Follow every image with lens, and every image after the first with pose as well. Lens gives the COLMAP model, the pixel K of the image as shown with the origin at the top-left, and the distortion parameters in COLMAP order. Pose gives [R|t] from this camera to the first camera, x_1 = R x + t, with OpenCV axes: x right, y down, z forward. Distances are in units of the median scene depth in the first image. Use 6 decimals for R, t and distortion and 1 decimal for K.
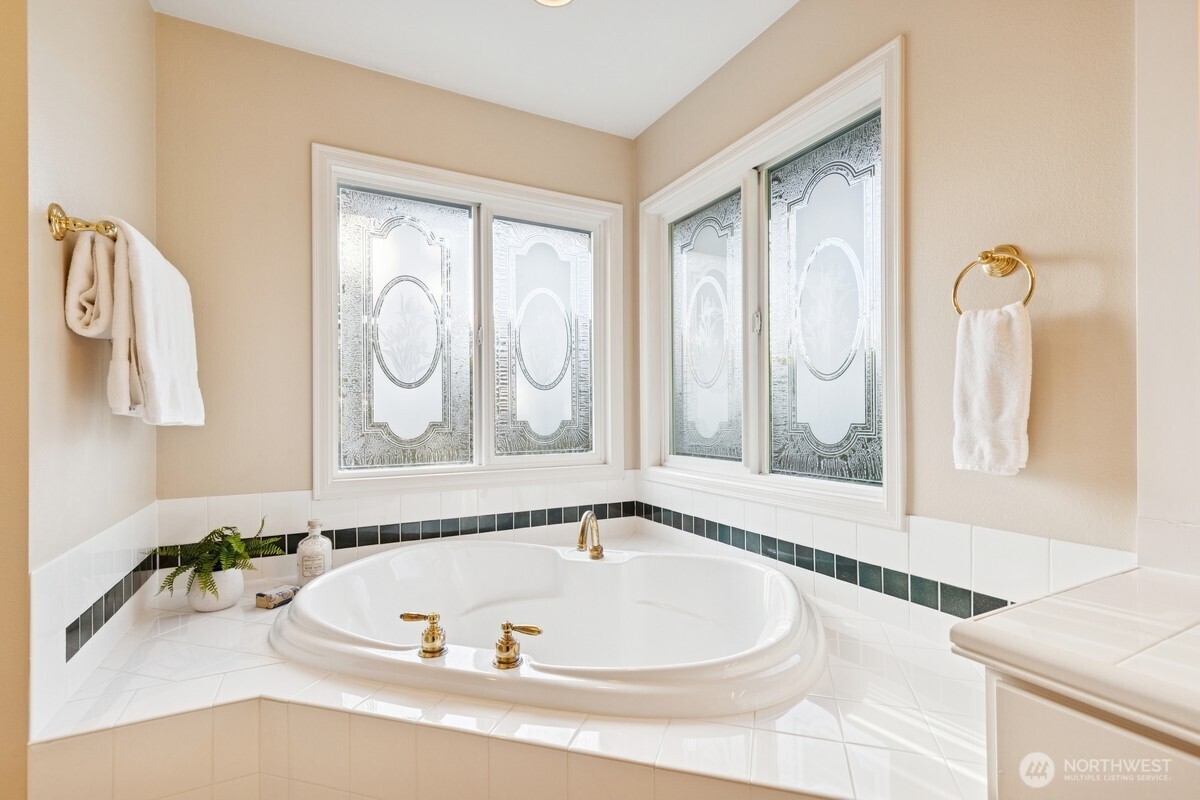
lens RADIAL K [[546.5, 0, 599.1], [0, 546.5, 395.0], [0, 0, 1]] dist [0.004951, 0.000267]
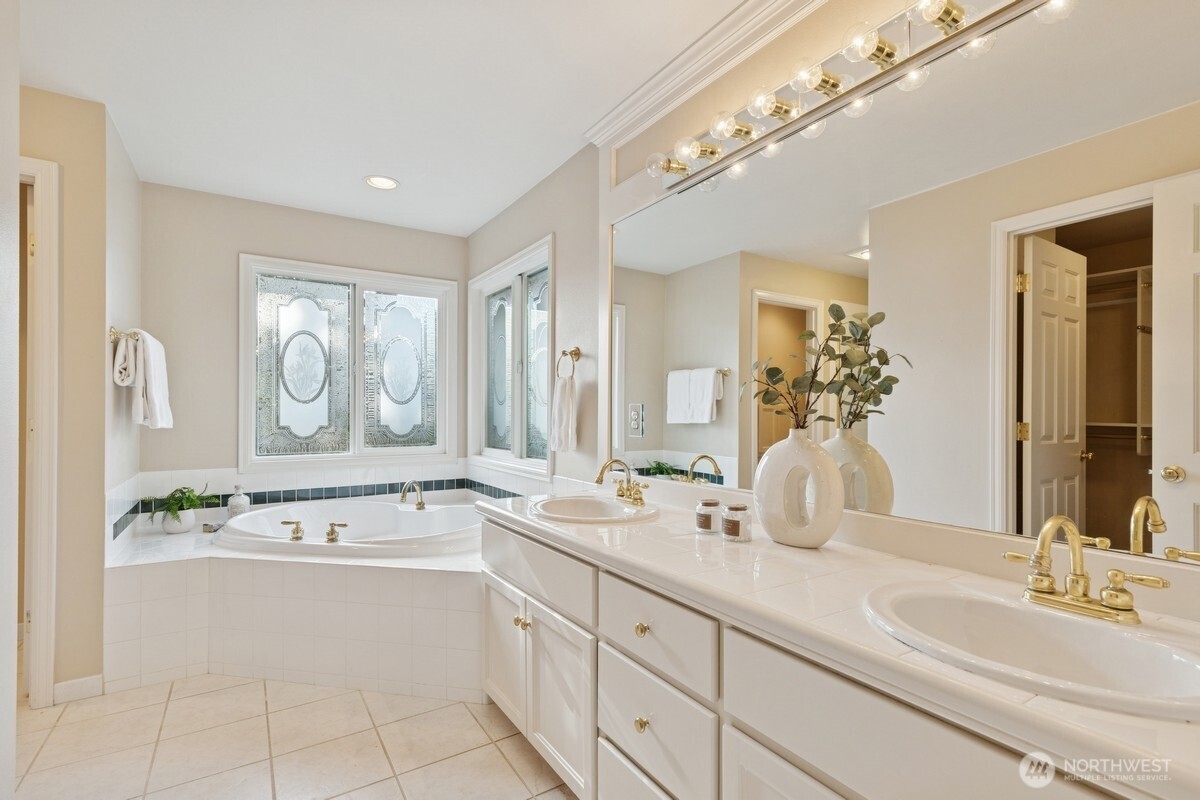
lens RADIAL K [[552.5, 0, 600.3], [0, 552.5, 397.0], [0, 0, 1]] dist [0.000245, -0.000045]
pose [[0.995979, 0.010146, 0.089010, 0.382091], [-0.010617, 0.999932, 0.004824, -0.052604], [-0.088955, -0.005749, 0.996019, -0.696977]]
